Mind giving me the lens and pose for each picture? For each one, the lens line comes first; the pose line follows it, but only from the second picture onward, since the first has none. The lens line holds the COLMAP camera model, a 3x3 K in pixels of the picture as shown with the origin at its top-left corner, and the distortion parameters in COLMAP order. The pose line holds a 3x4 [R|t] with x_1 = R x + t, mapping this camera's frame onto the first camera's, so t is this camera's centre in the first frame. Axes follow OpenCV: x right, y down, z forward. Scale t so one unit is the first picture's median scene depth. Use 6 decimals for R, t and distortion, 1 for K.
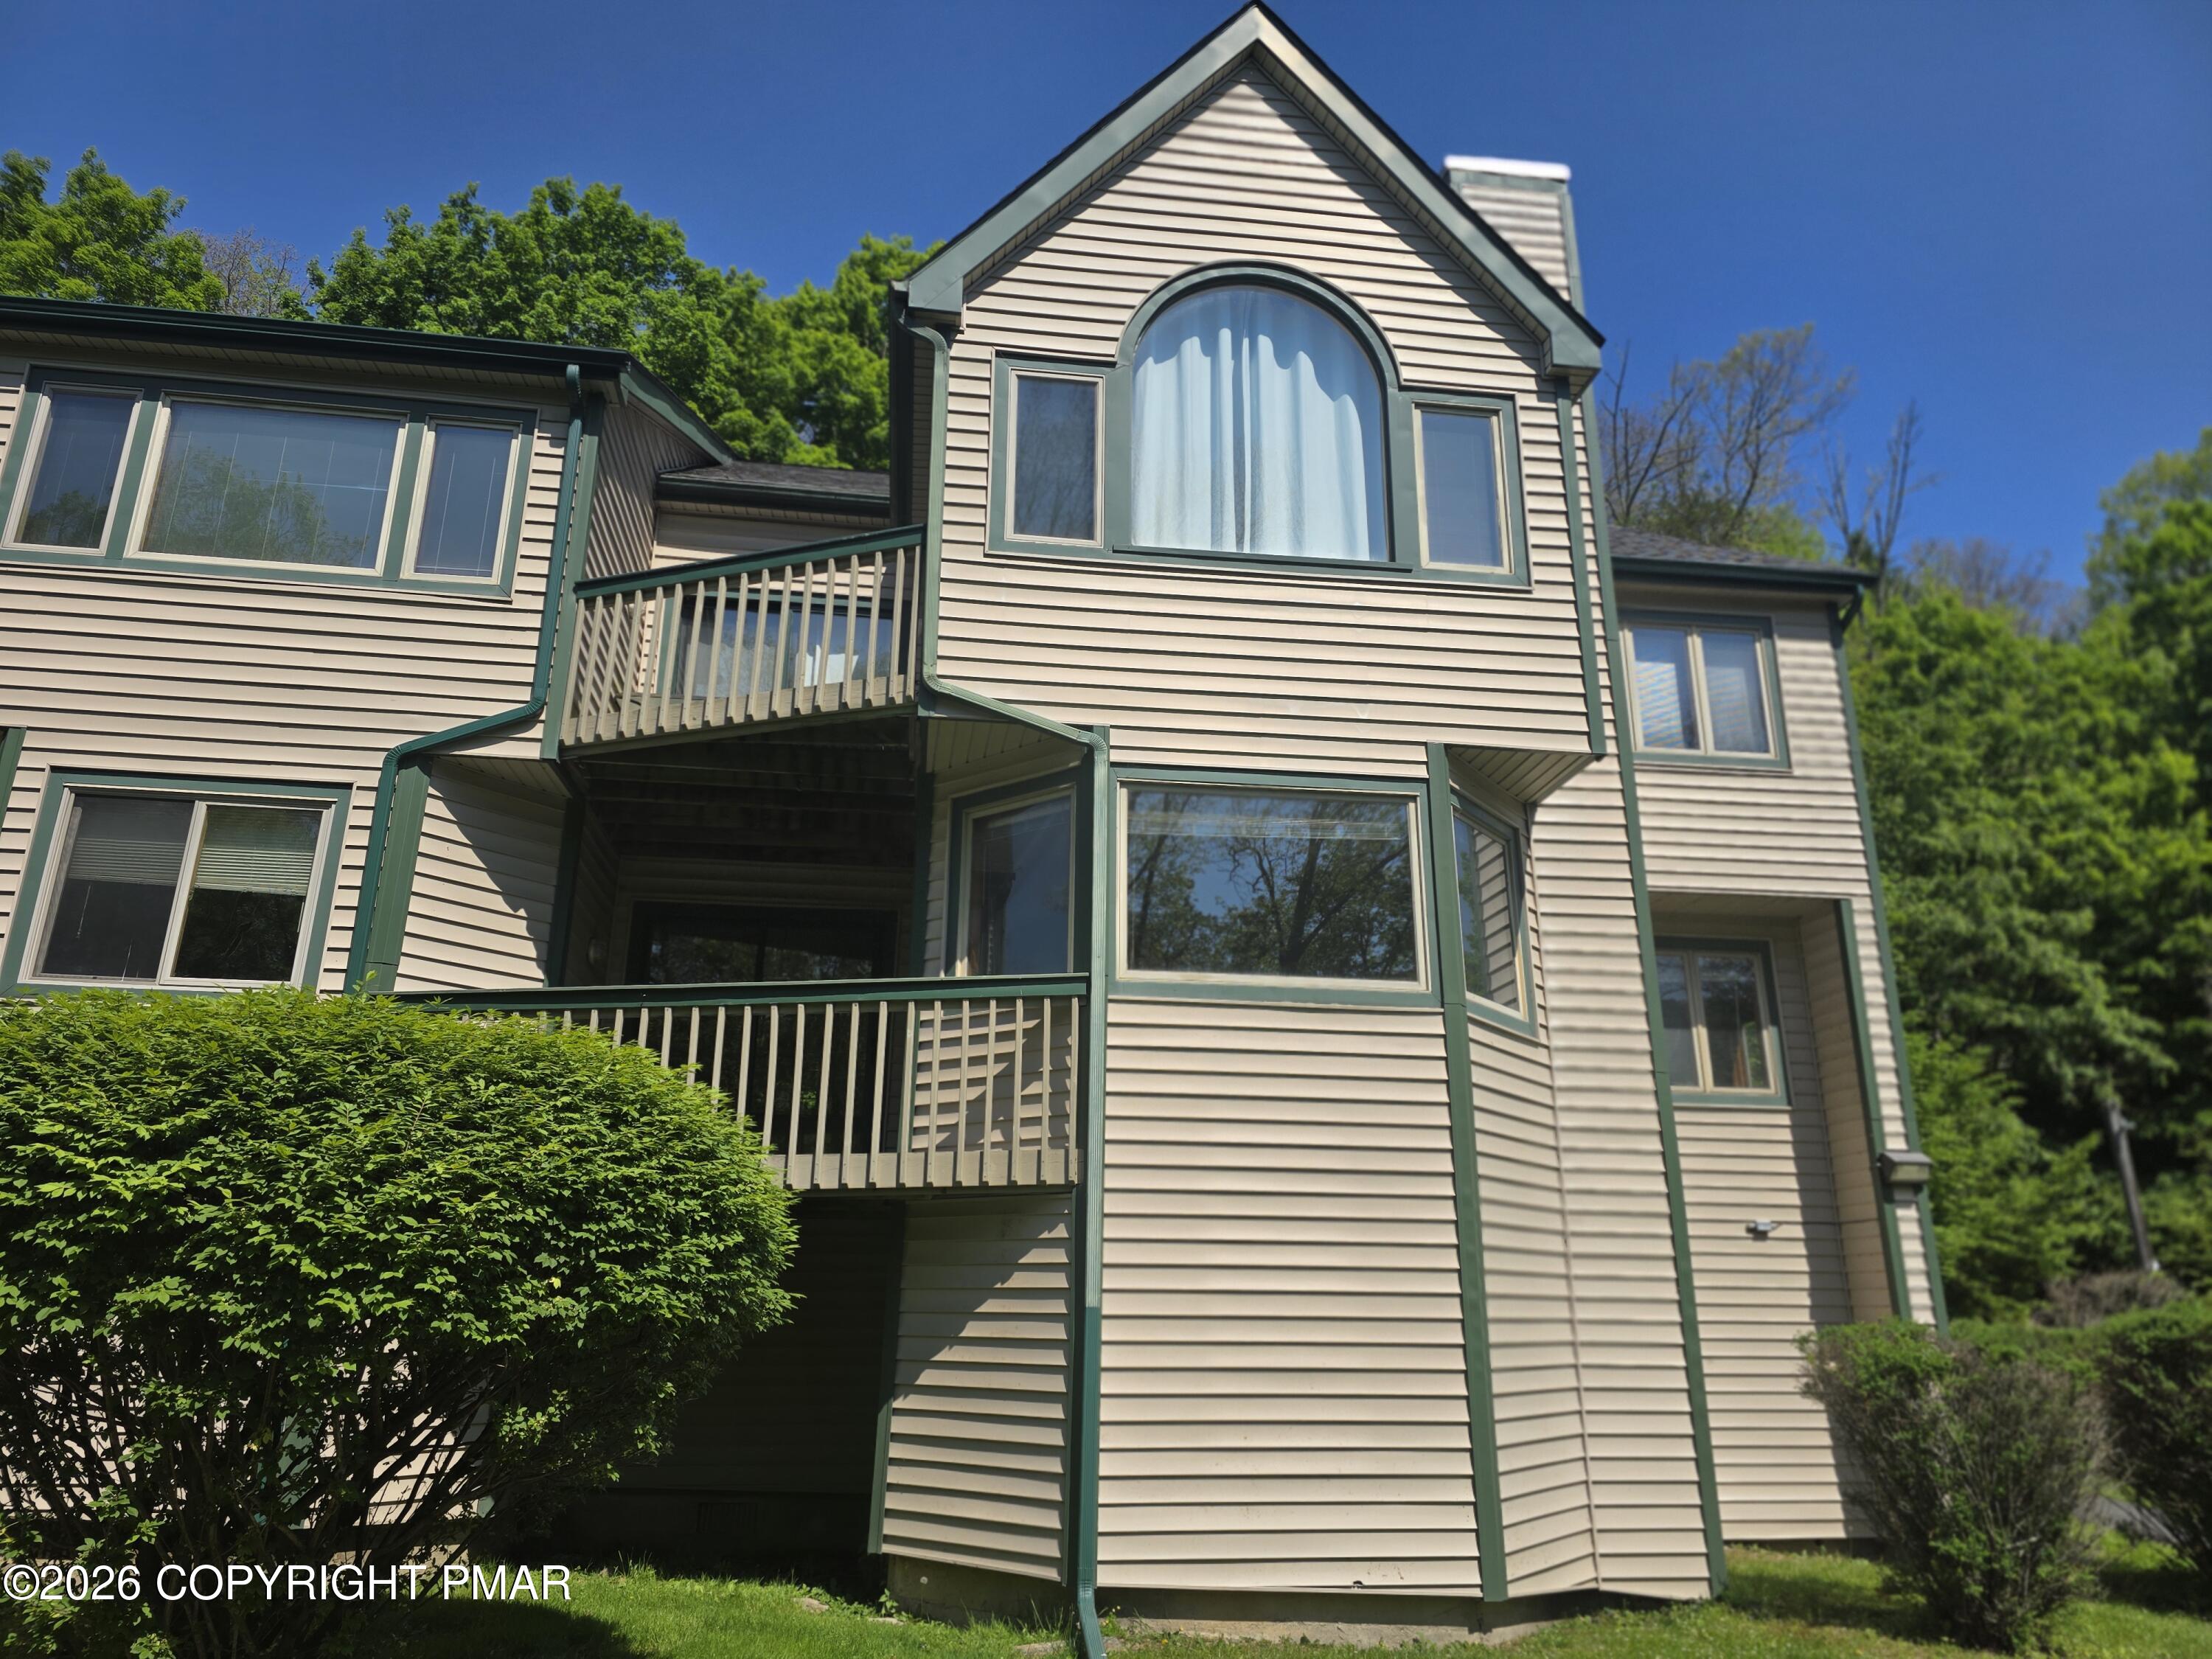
lens RADIAL K [[1485.4, 0, 1091.4], [0, 1485.4, 846.2], [0, 0, 1]] dist [0.073410, -0.073887]
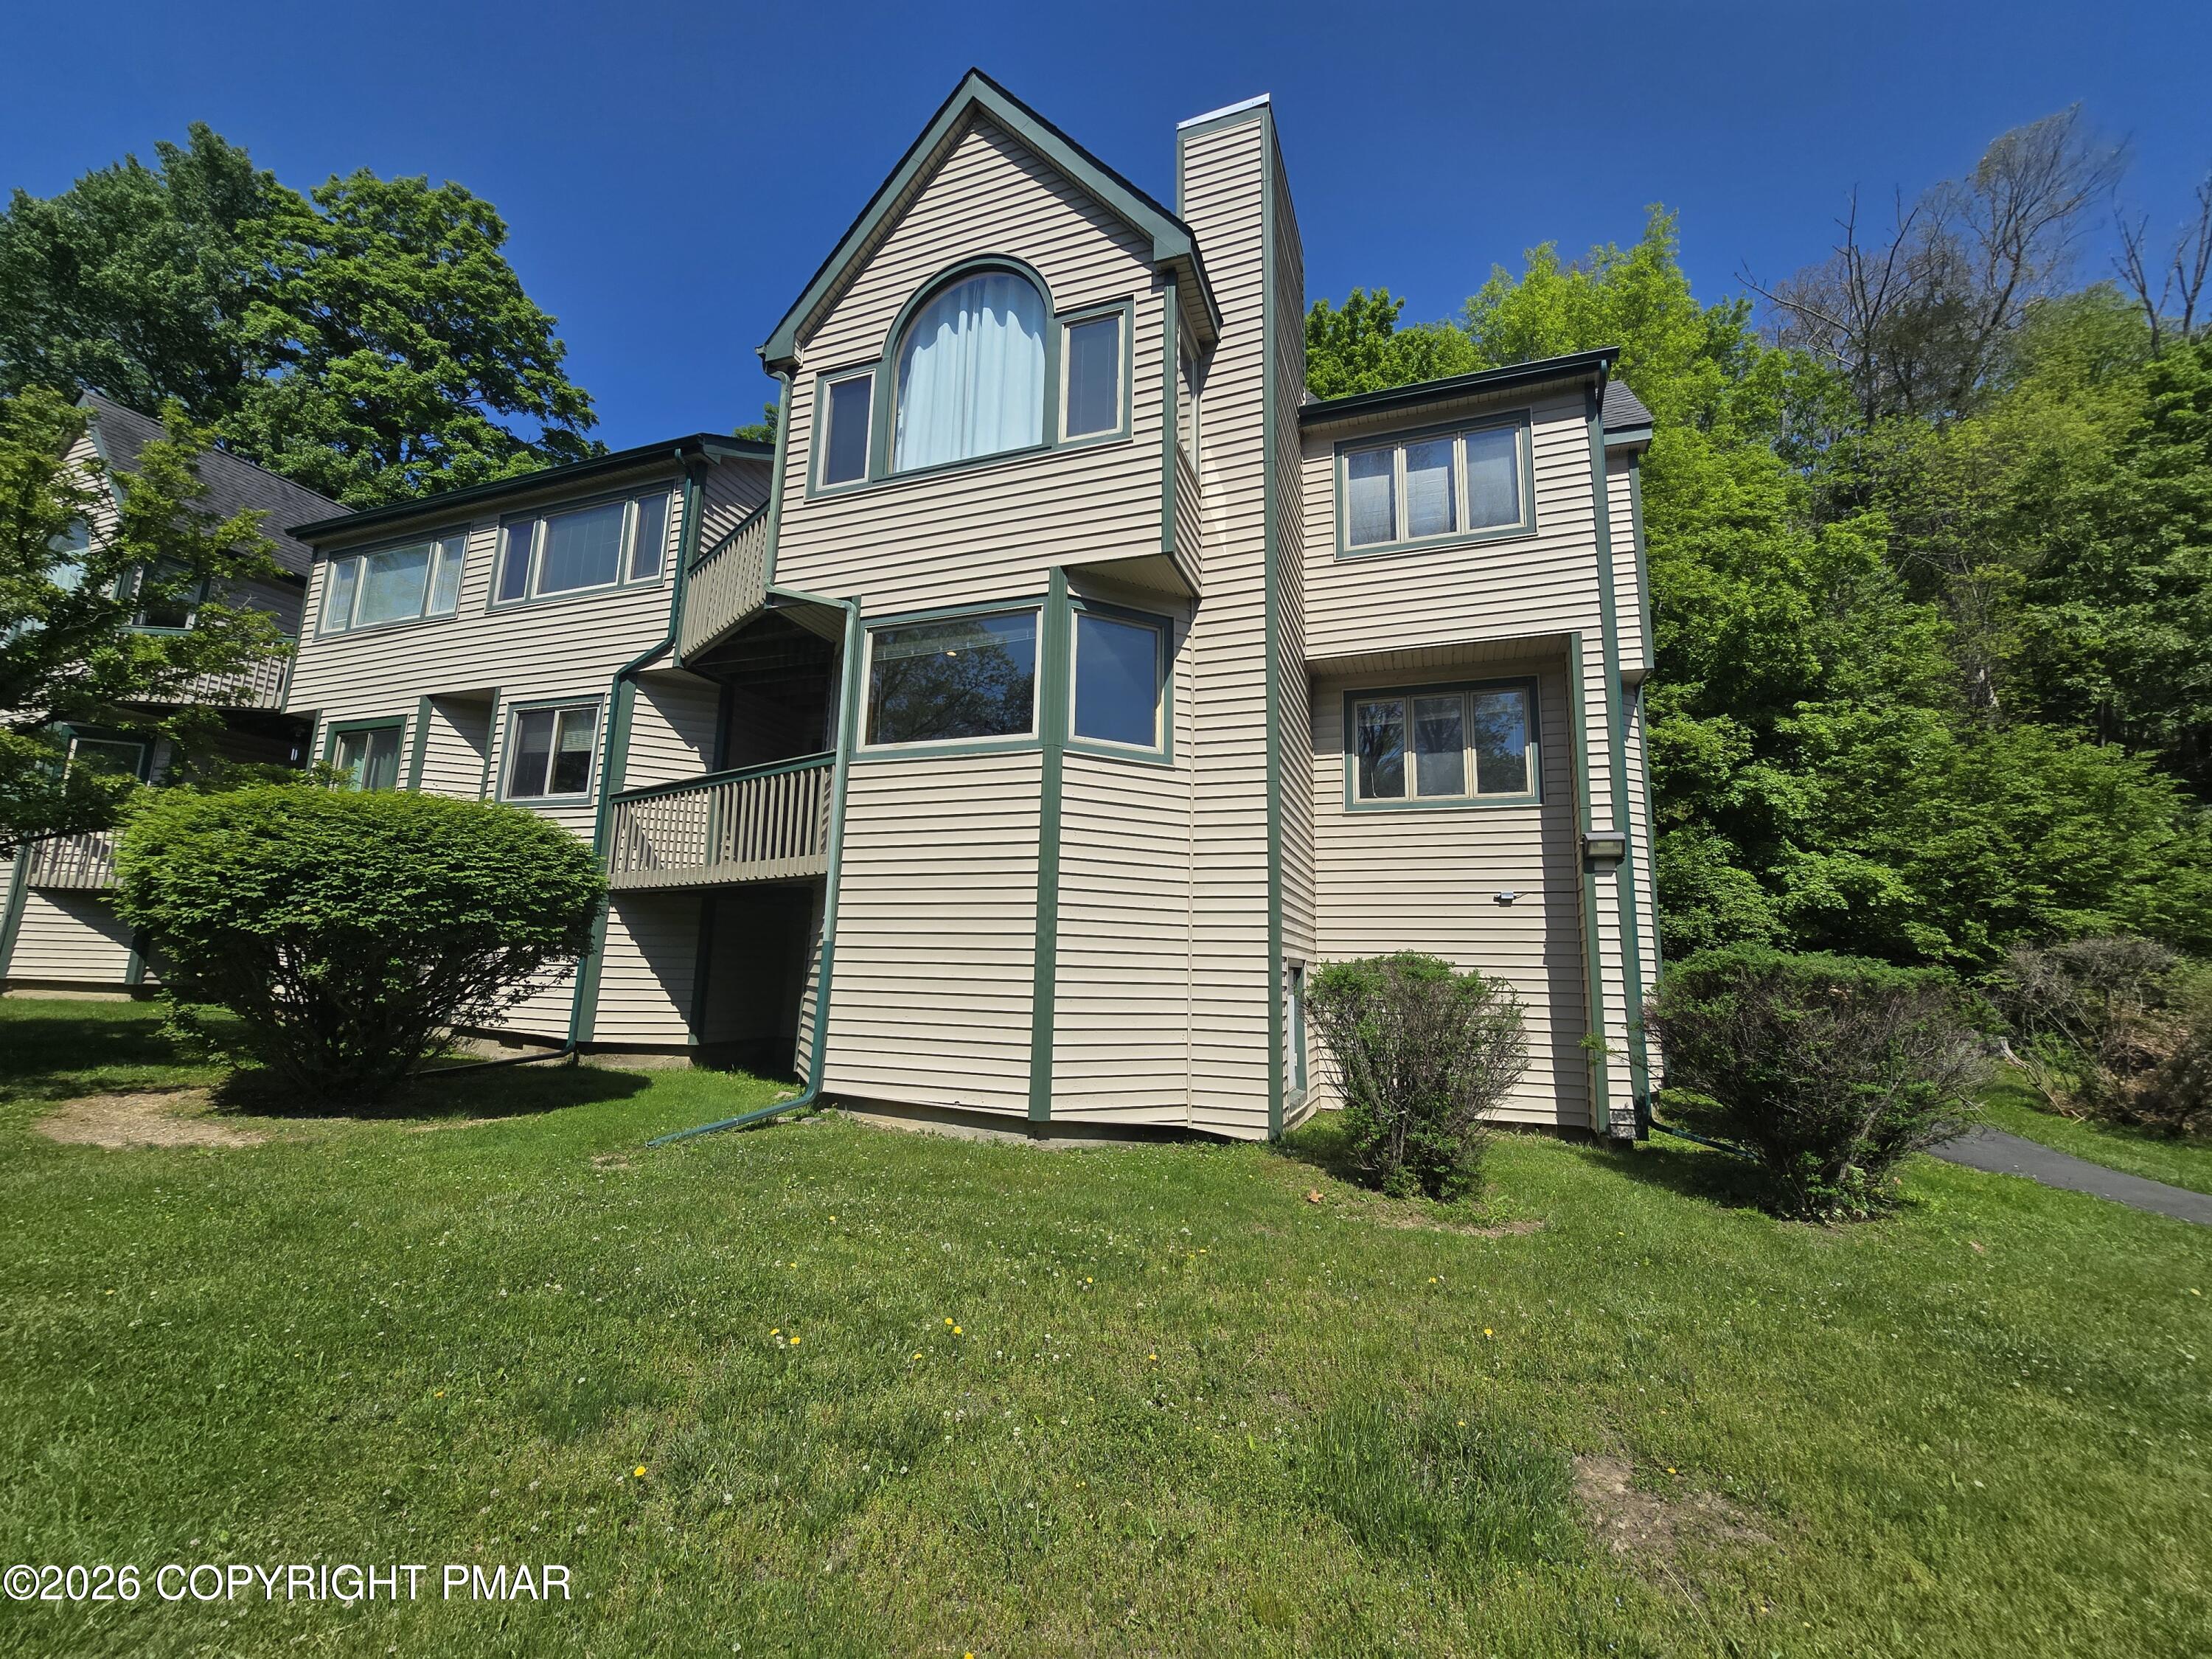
lens RADIAL K [[907.7, 0, 1115.4], [0, 907.7, 835.8], [0, 0, 1]] dist [-0.007444, 0.002307]
pose [[0.885427, -0.057153, -0.461250, 0.646296], [0.119558, 0.987022, 0.107205, 0.096818], [0.449137, -0.150068, 0.880770, 0.207948]]
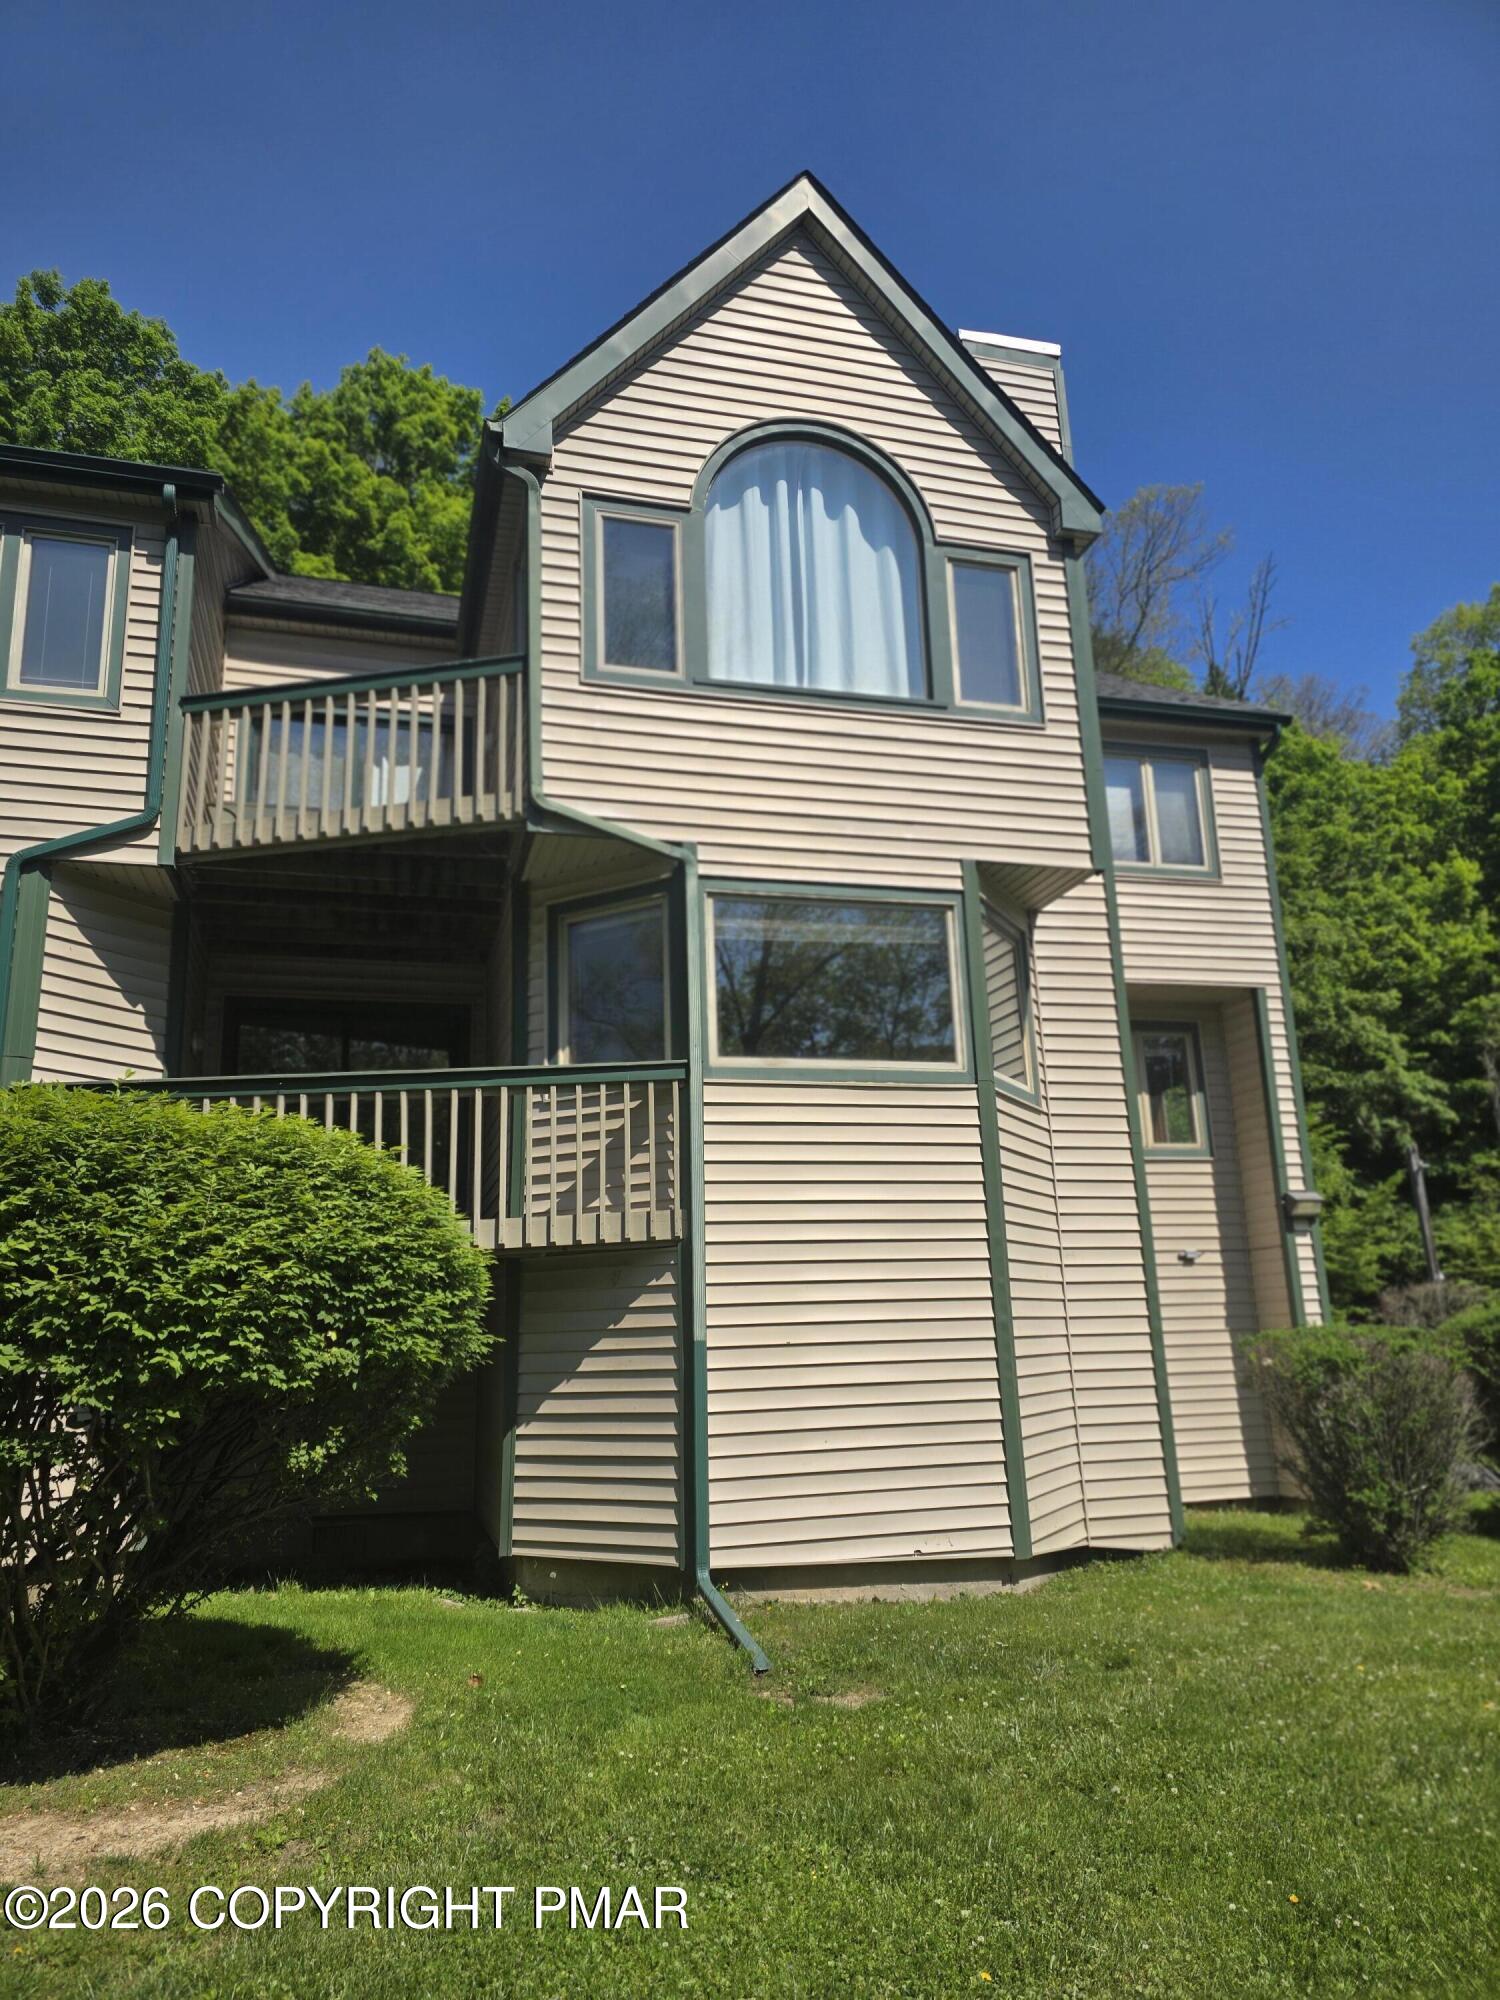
lens RADIAL K [[1343.1, 0, 734.3], [0, 1343.1, 1046.2], [0, 0, 1]] dist [0.073410, -0.073887]
pose [[0.989401, -0.010847, 0.144805, -0.102526], [-0.001011, 0.996667, 0.081566, -0.008688], [-0.145207, -0.080848, 0.986092, -0.027009]]
